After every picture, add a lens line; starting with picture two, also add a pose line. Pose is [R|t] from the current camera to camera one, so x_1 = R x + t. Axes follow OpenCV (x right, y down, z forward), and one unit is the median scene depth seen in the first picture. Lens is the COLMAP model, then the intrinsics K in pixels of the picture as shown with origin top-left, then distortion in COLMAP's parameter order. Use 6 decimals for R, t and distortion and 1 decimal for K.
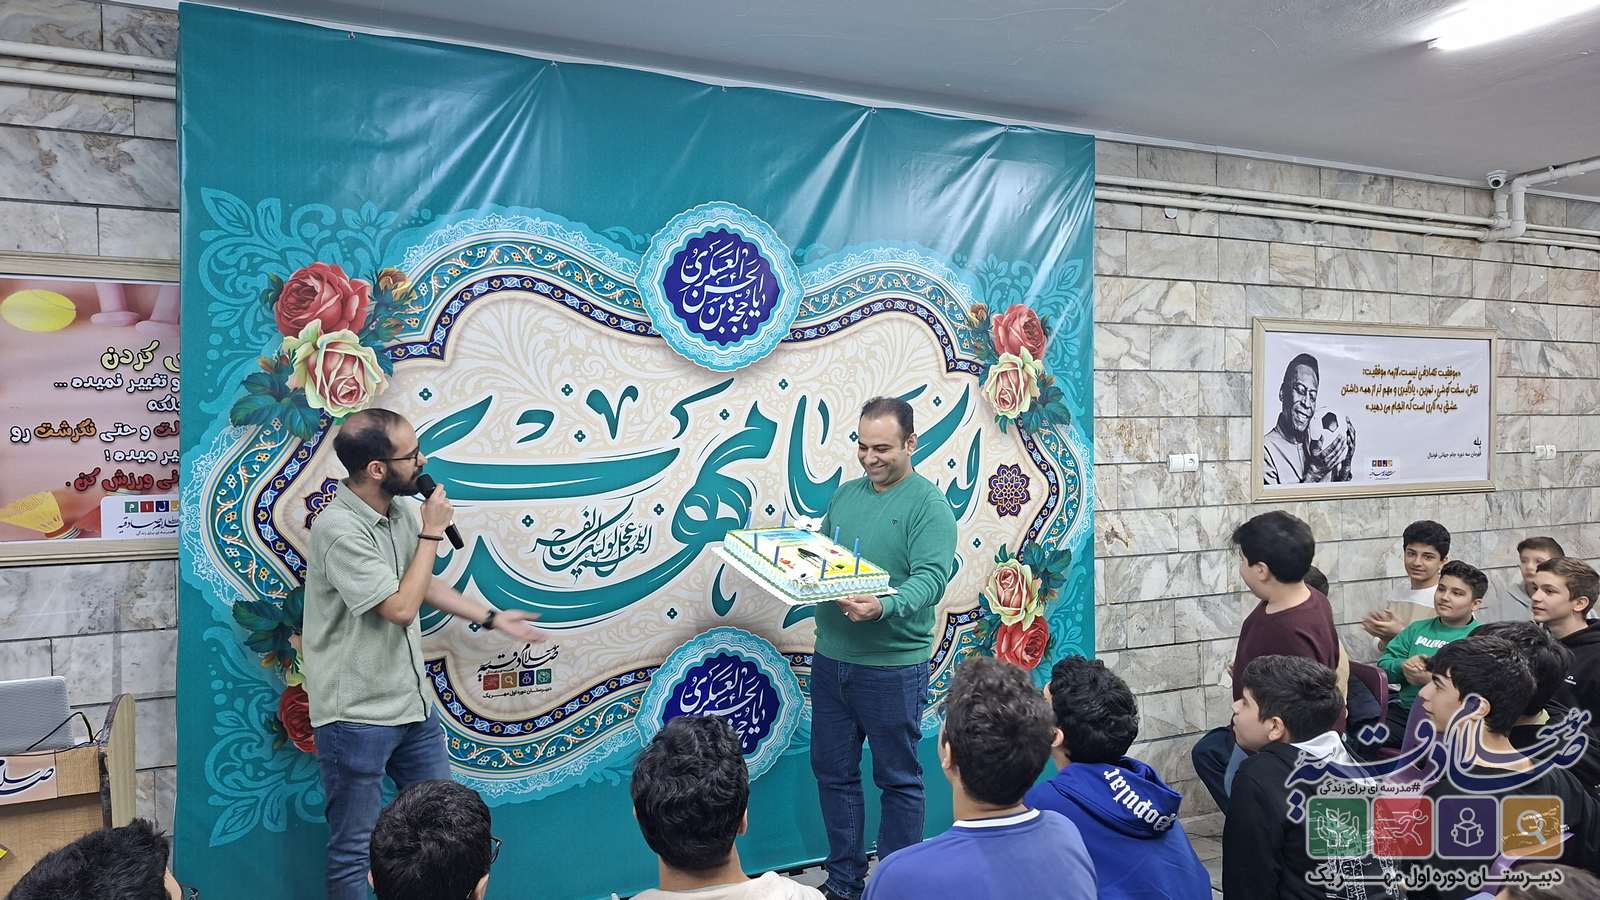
lens RADIAL K [[1140.5, 0, 817.8], [0, 1140.5, 455.2], [0, 0, 1]] dist [0.097933, -0.152983]
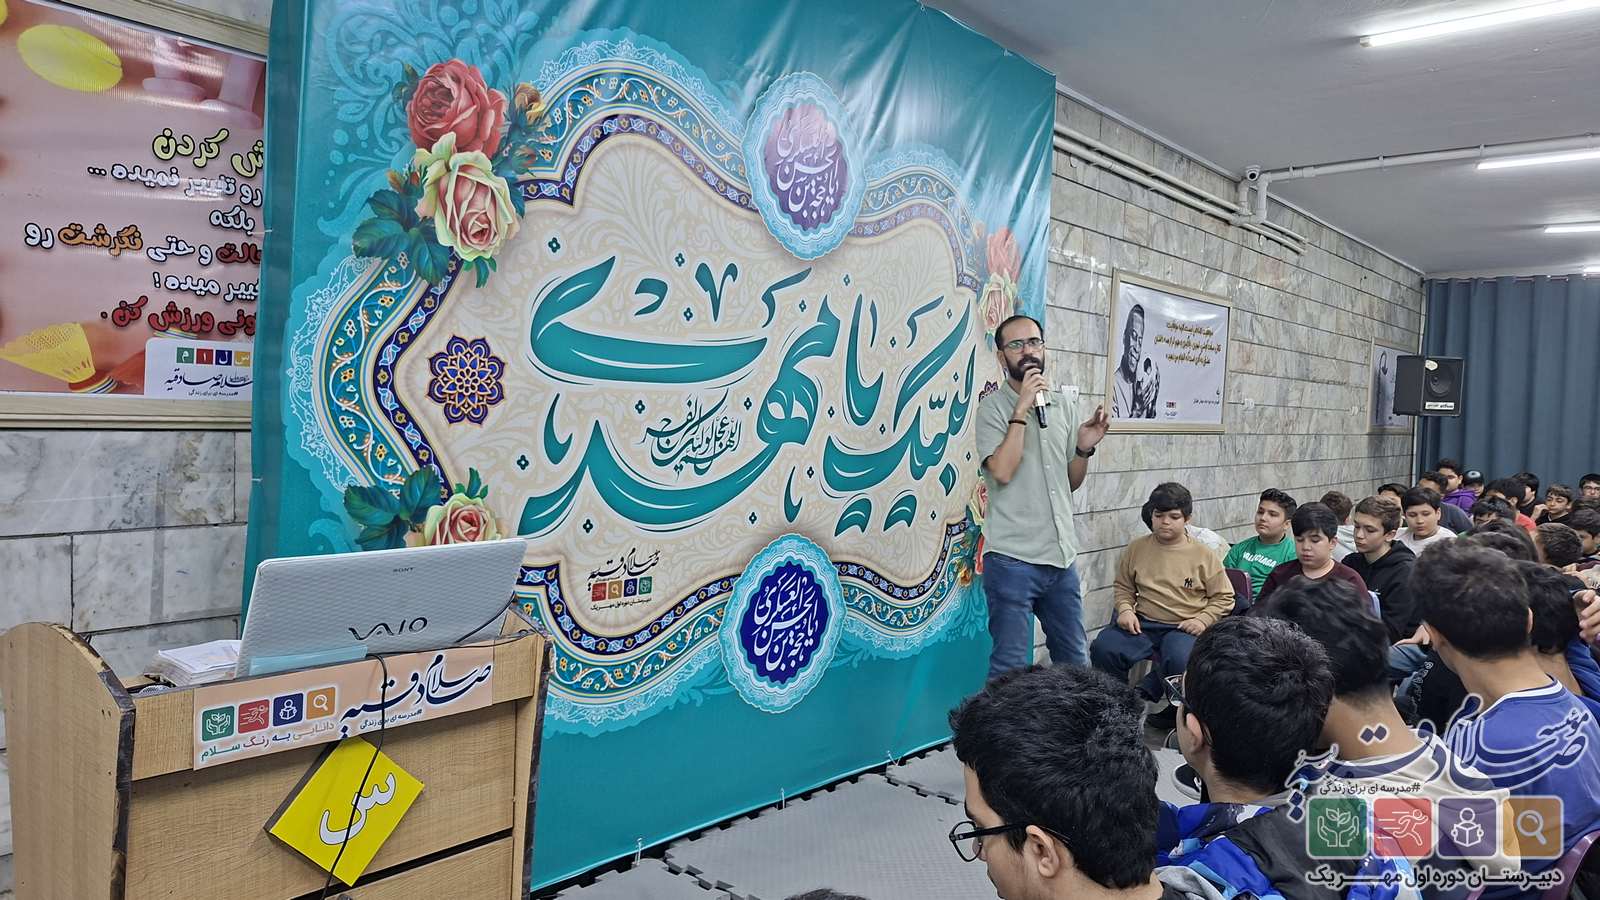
lens RADIAL K [[1118.5, 0, 828.0], [0, 1118.5, 451.2], [0, 0, 1]] dist [0.101570, -0.160878]
pose [[0.908170, 0.025977, 0.417795, -0.474184], [-0.038082, 0.999061, 0.020663, 0.067639], [-0.416866, -0.034676, 0.908306, 0.169346]]
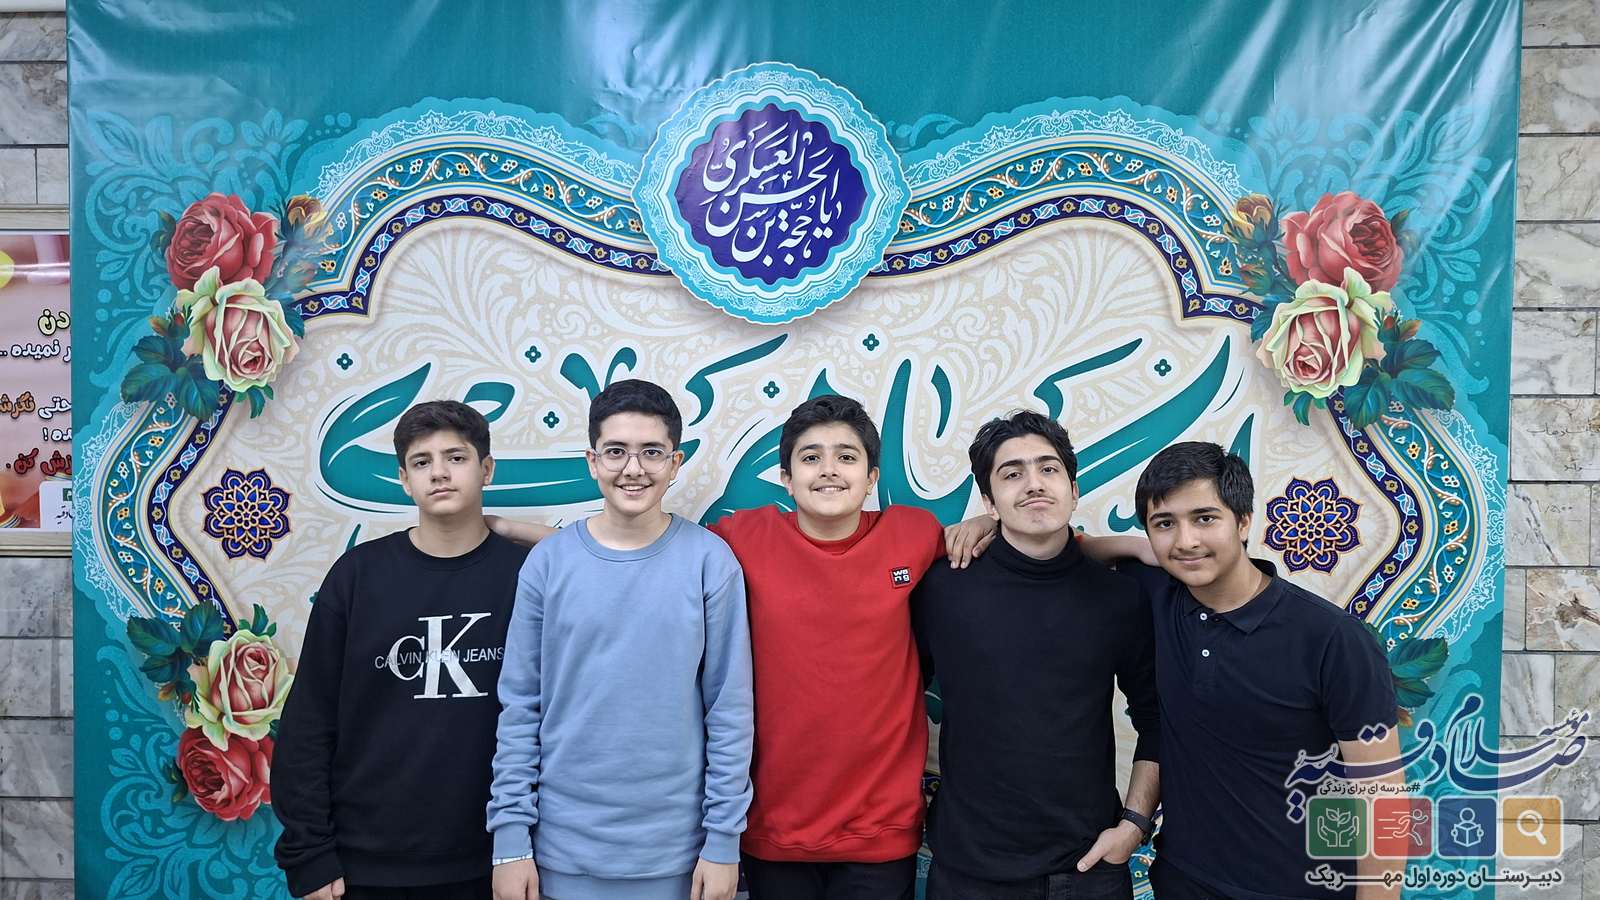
lens RADIAL K [[1166.6, 0, 796.4], [0, 1166.6, 442.3], [0, 0, 1]] dist [0.091759, -0.152054]
pose [[0.873305, 0.028971, -0.486312, 0.277391], [-0.019443, 0.999508, 0.024628, -0.023867], [0.486786, -0.012053, 0.873438, 0.450903]]
